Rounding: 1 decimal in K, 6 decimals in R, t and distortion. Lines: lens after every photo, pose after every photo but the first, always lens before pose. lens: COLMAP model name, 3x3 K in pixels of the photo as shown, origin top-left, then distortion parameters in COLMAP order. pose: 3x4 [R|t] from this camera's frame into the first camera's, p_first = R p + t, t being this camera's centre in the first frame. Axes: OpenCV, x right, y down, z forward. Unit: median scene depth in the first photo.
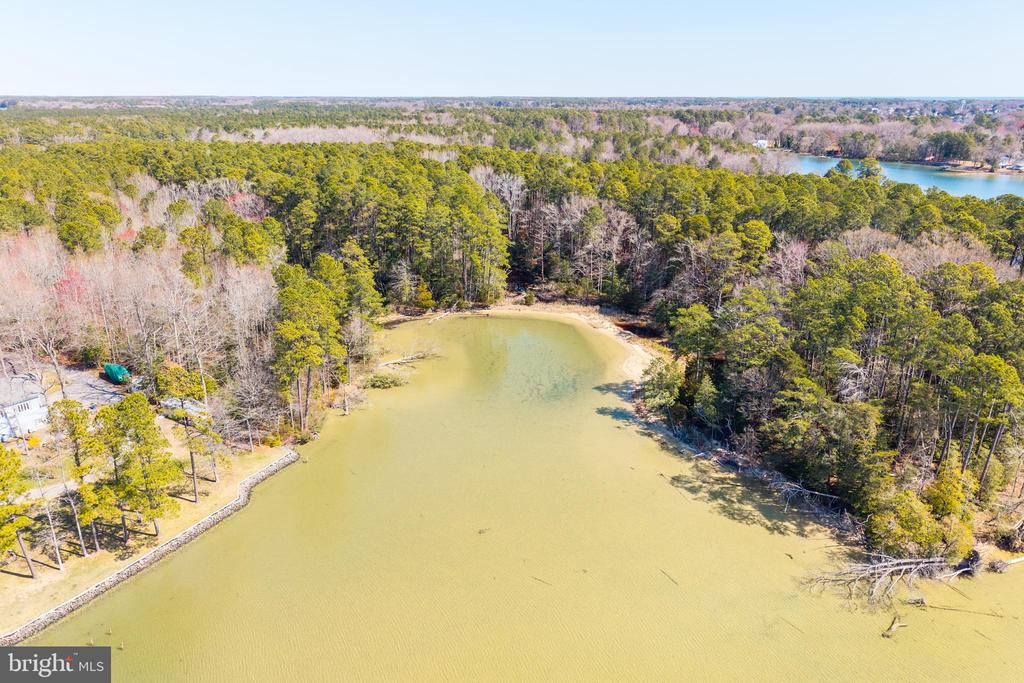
lens RADIAL K [[694.4, 0, 513.5], [0, 694.4, 344.1], [0, 0, 1]] dist [0.018350, -0.009636]
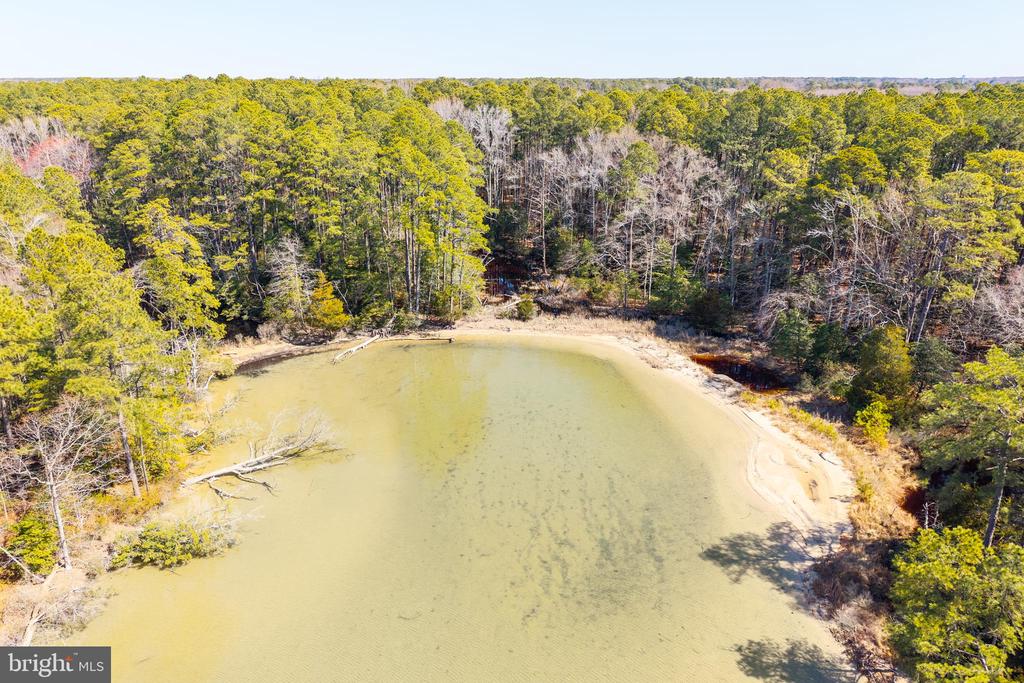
lens RADIAL K [[694.4, 0, 511.5], [0, 694.4, 338.6], [0, 0, 1]] dist [0.018350, -0.009636]
pose [[0.999724, -0.011690, 0.020356, 0.000088], [0.011448, 0.999863, 0.011938, -0.048453], [-0.020493, -0.011702, 0.999722, 0.448751]]
